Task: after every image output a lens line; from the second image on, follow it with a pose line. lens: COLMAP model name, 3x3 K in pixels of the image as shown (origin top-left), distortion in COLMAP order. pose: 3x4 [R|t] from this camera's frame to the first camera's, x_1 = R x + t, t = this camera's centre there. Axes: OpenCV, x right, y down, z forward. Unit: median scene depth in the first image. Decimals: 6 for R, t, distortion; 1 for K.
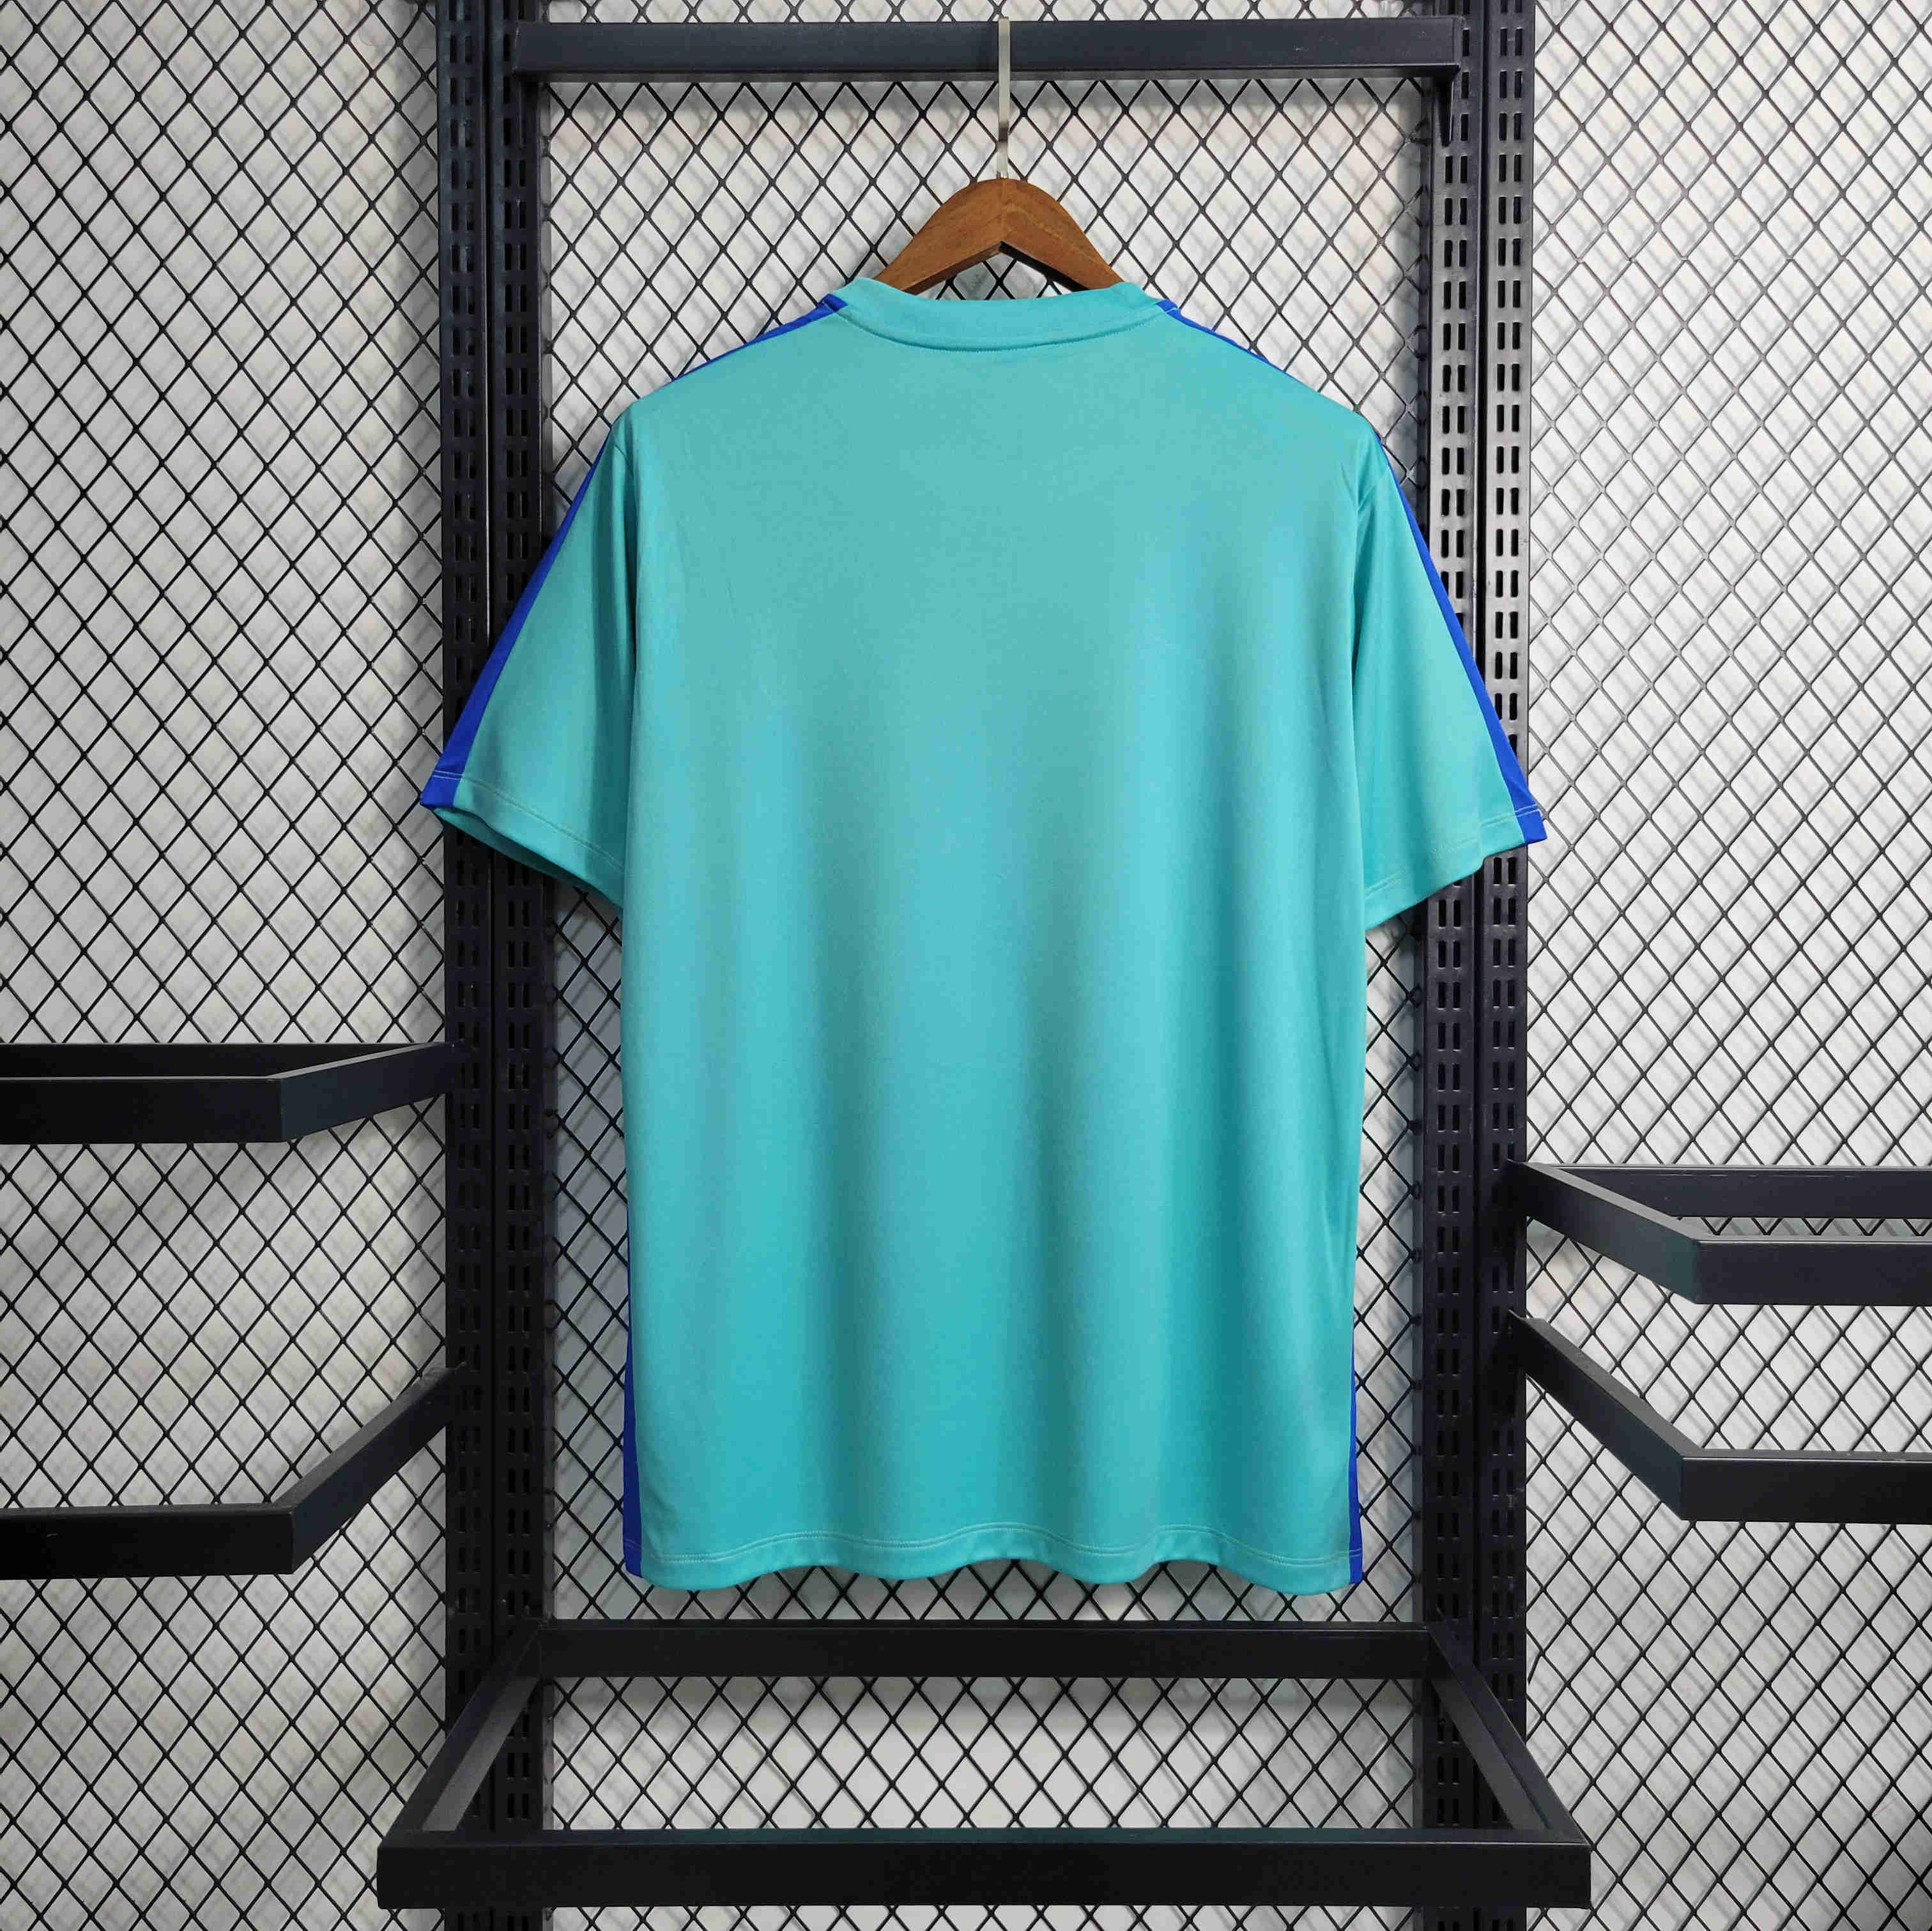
lens RADIAL K [[2074.5, 0, 977.9], [0, 2074.5, 1039.8], [0, 0, 1]] dist [0.017895, 0.000000]
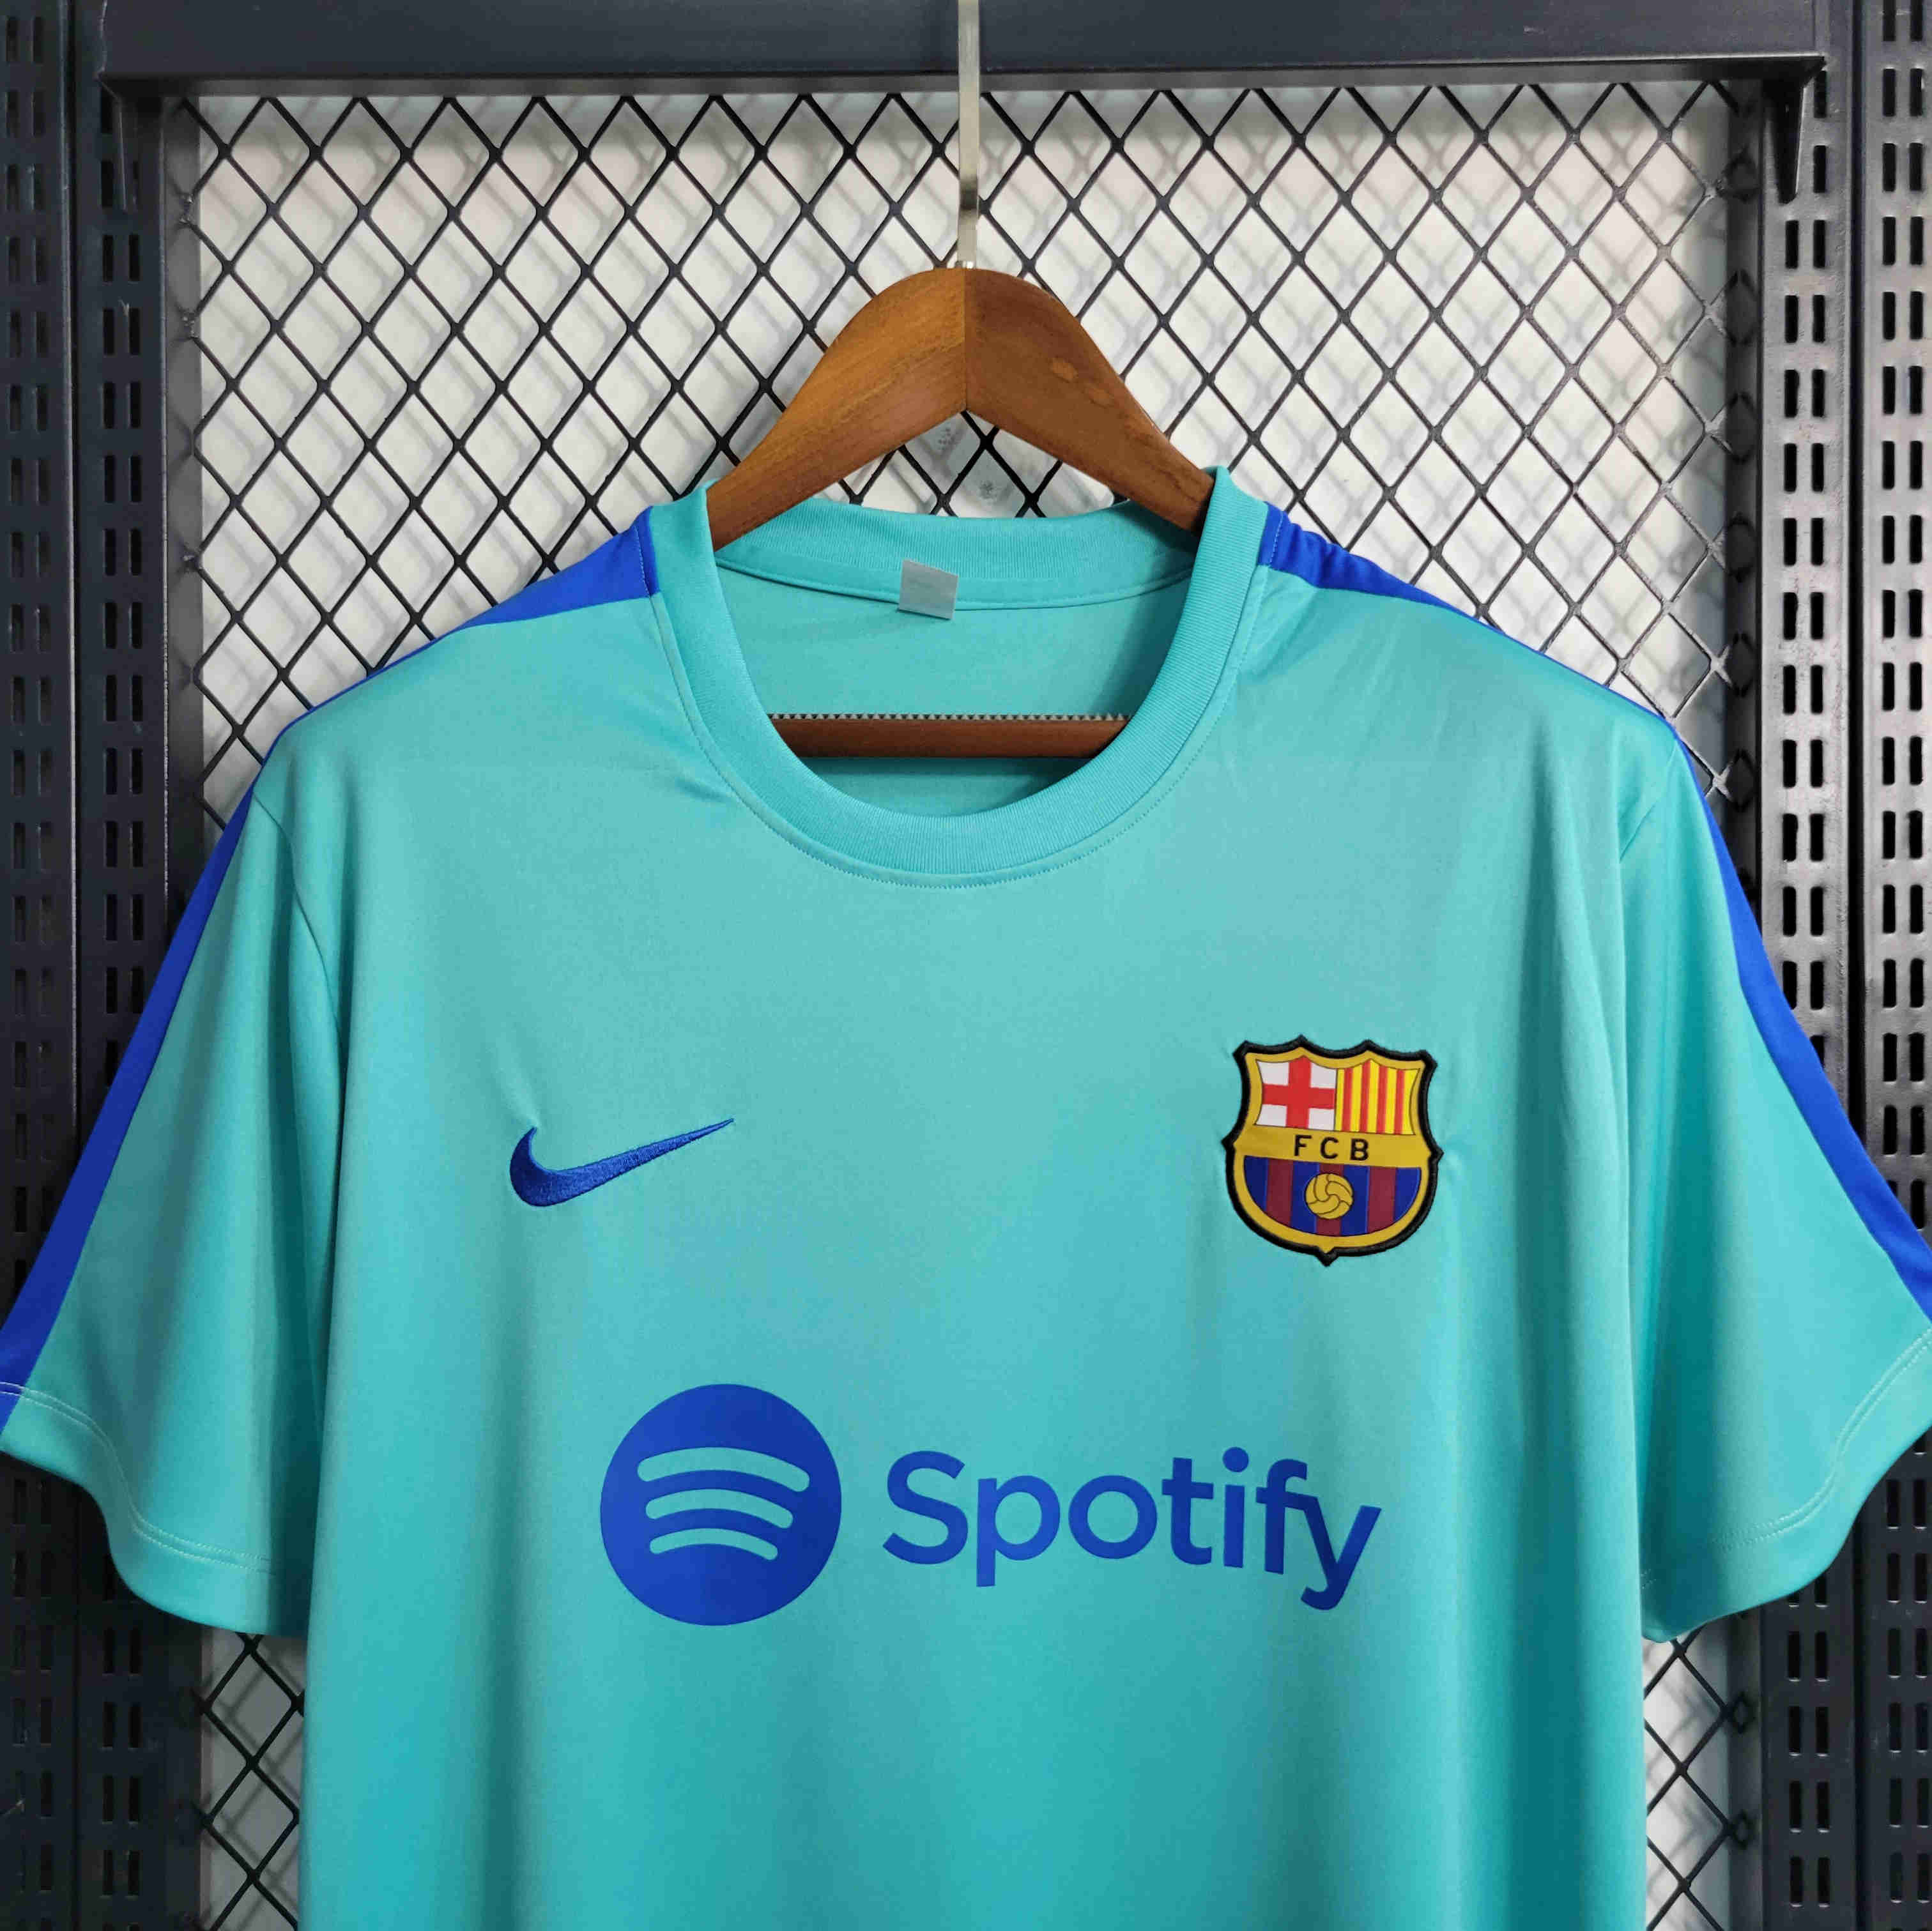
lens RADIAL K [[2074.5, 0, 961.7], [0, 2074.5, 986.6], [0, 0, 1]] dist [0.017895, 0.000000]
pose [[0.999980, -0.003543, -0.005322, 0.006138], [0.003449, 0.999840, -0.017557, -0.207343], [0.005384, 0.017538, 0.999832, 0.437822]]
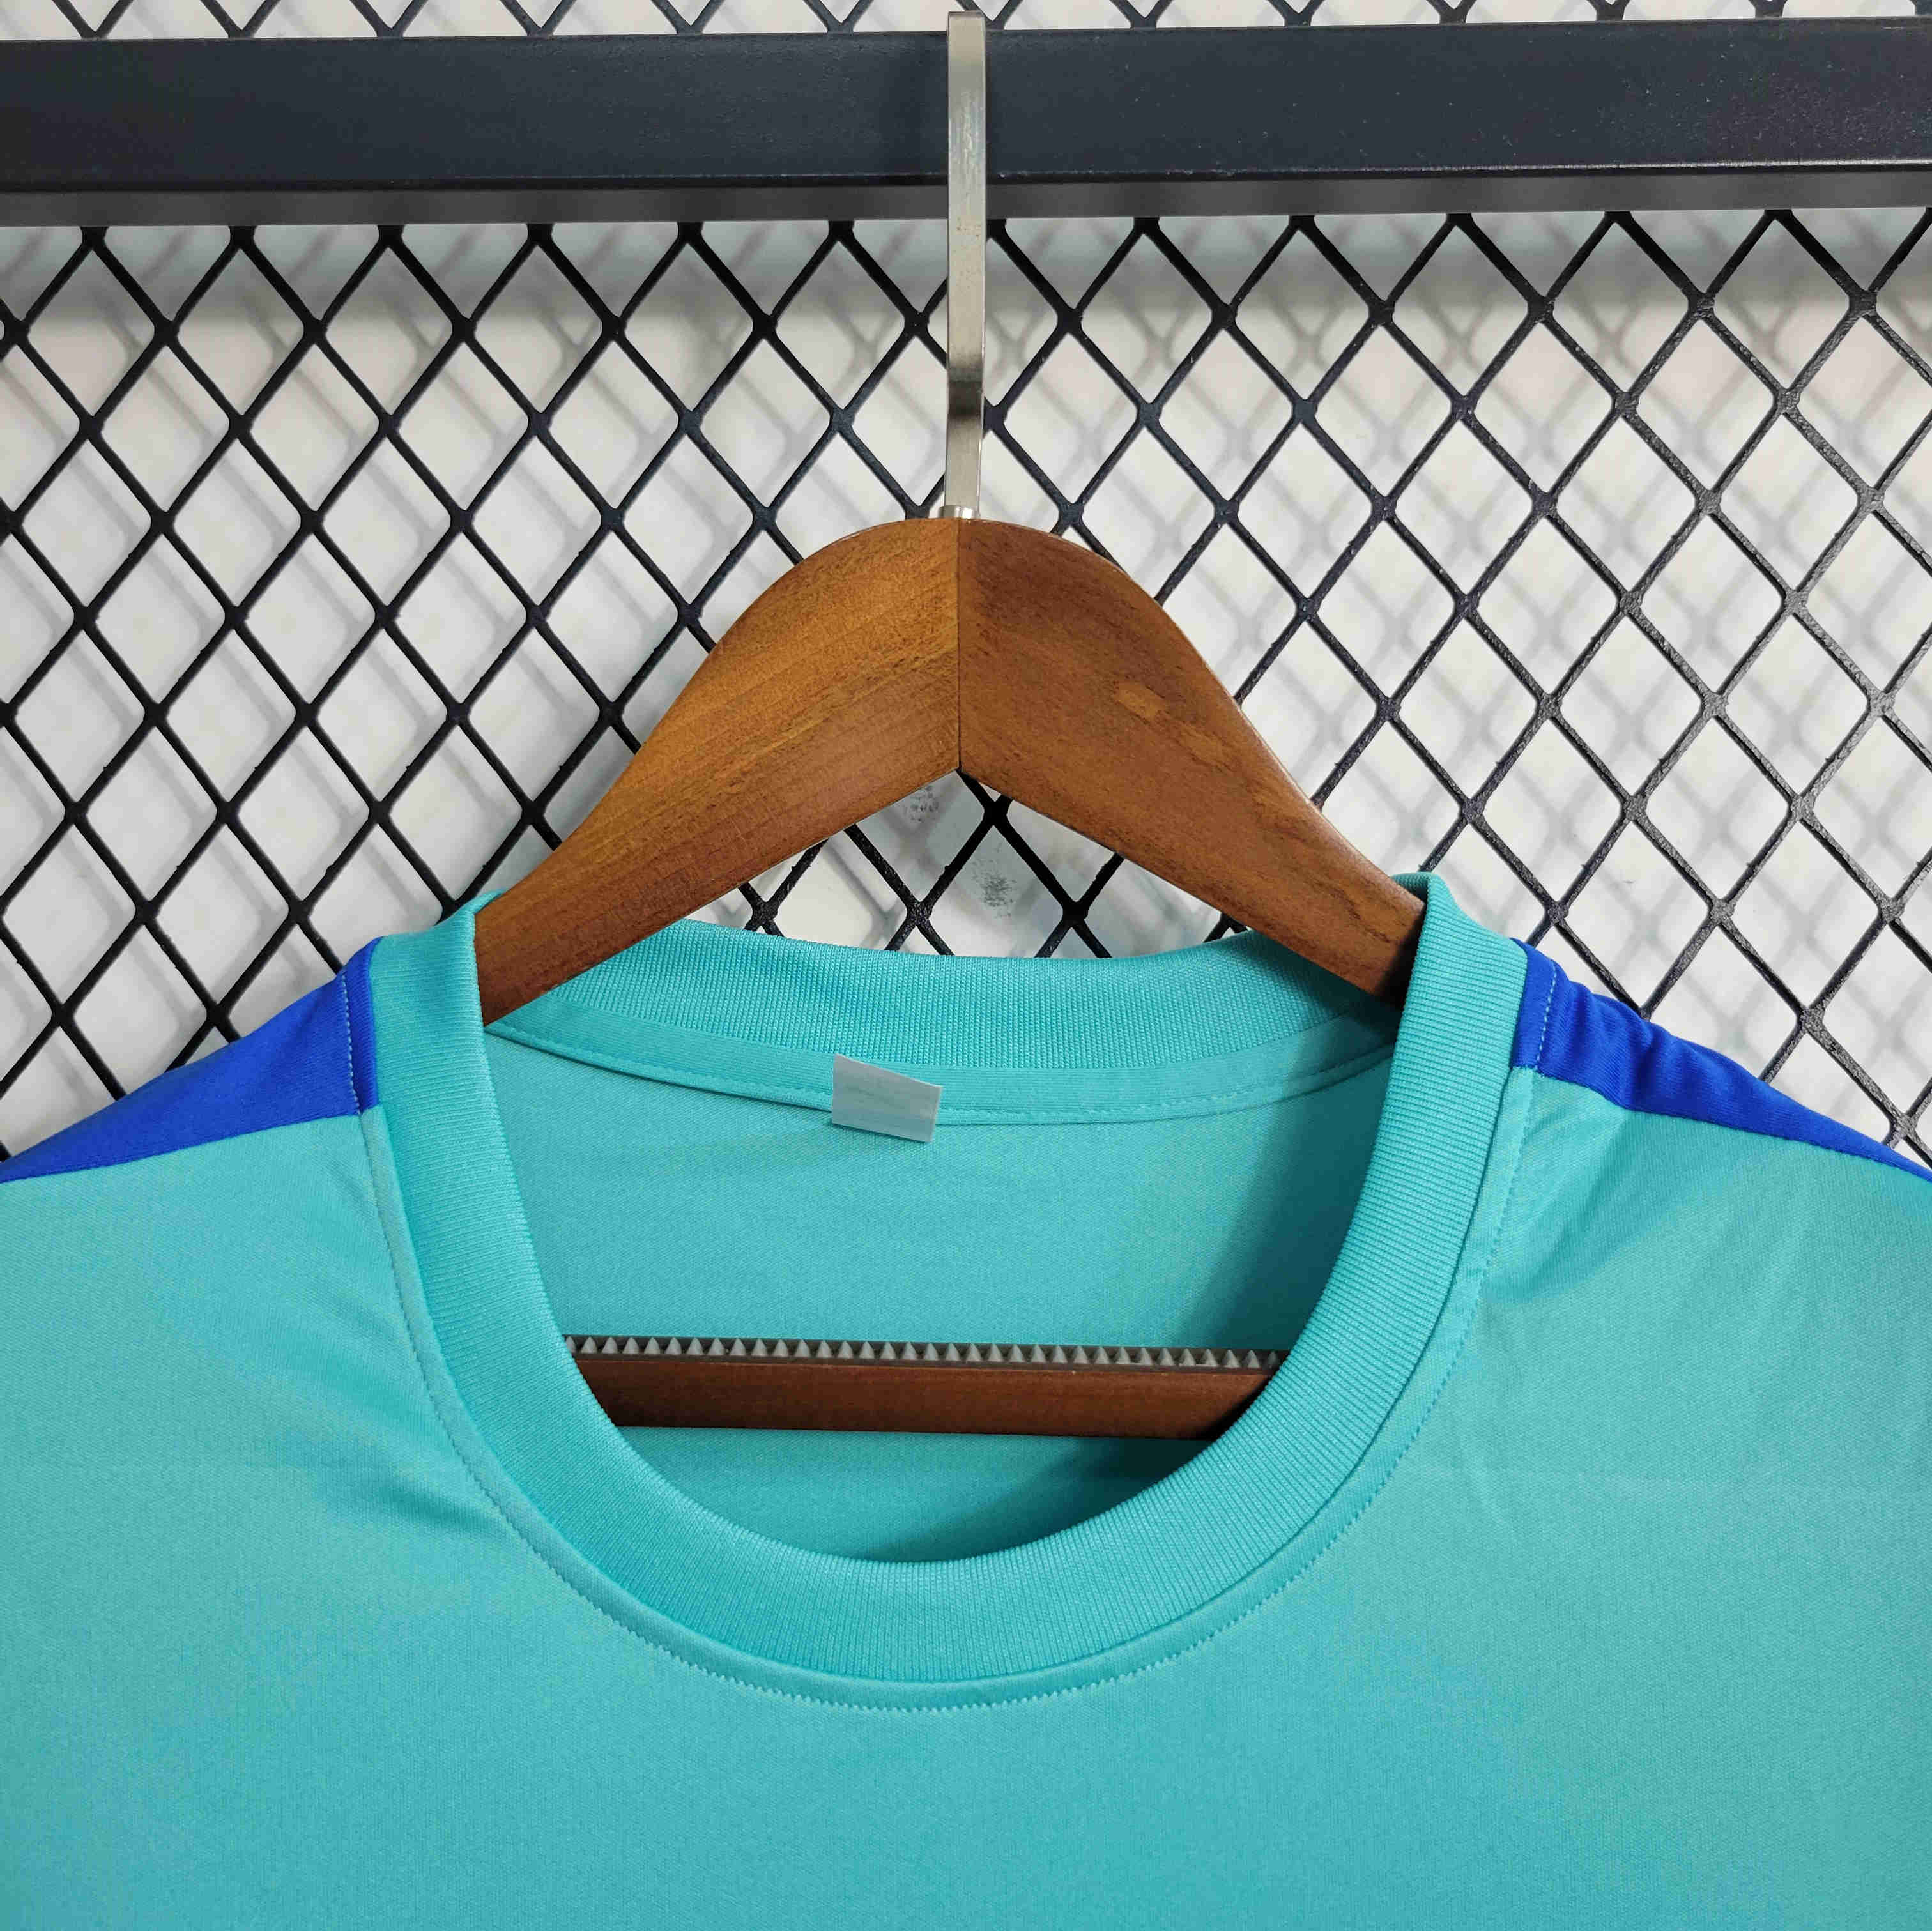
lens RADIAL K [[2074.5, 0, 948.0], [0, 2074.5, 965.6], [0, 0, 1]] dist [0.017895, 0.000000]
pose [[0.999898, 0.001786, -0.014146, 0.007712], [-0.003749, 0.990148, -0.139977, -0.299668], [0.013757, 0.140016, 0.990054, 0.692347]]
